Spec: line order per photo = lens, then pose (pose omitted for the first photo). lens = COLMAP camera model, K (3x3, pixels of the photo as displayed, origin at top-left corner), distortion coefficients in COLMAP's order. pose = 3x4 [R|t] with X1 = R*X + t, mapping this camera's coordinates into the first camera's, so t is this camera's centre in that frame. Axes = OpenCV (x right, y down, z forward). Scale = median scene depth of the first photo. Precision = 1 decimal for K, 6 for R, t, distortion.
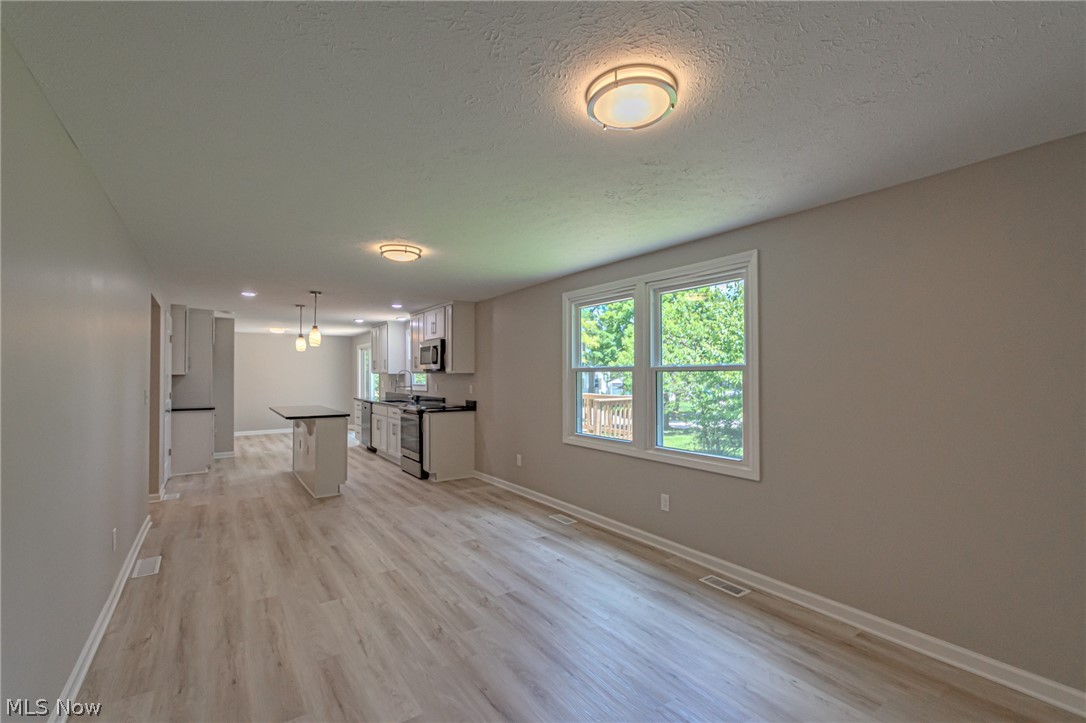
lens RADIAL K [[479.0, 0, 542.3], [0, 479.0, 369.2], [0, 0, 1]] dist [0.009486, -0.005767]
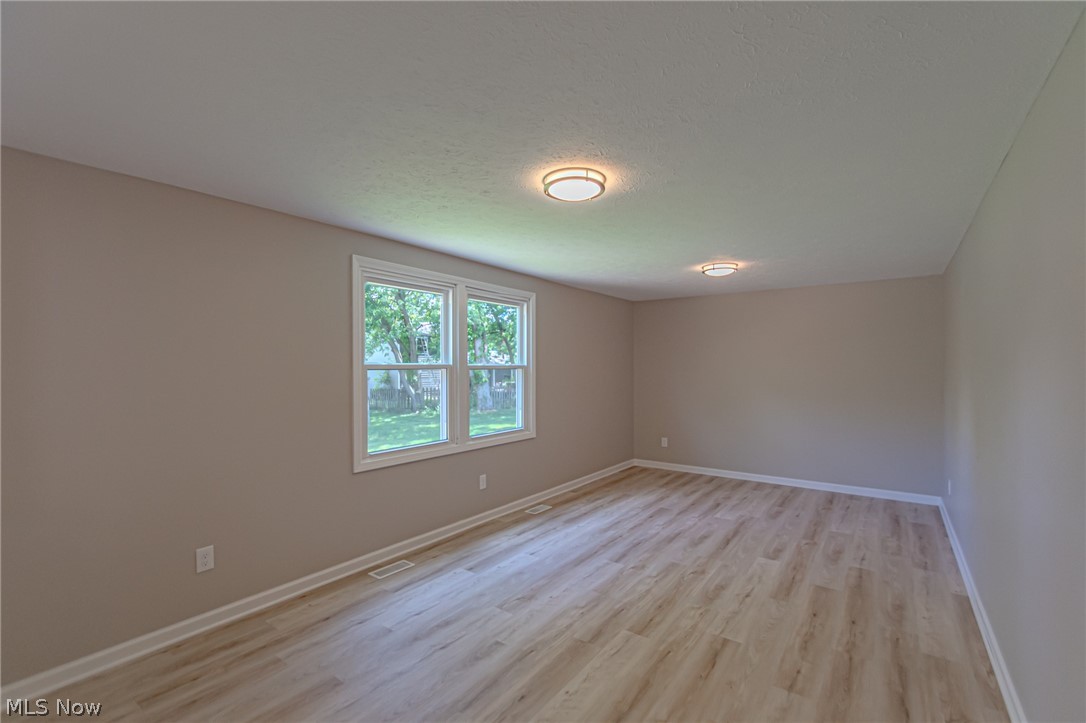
lens RADIAL K [[479.0, 0, 542.3], [0, 479.0, 369.2], [0, 0, 1]] dist [0.009486, -0.005767]
pose [[-0.338763, -0.003185, 0.940866, -0.989879], [-0.010623, 0.999943, -0.000440, 0.004246], [-0.940812, -0.010144, -0.338778, 1.407500]]
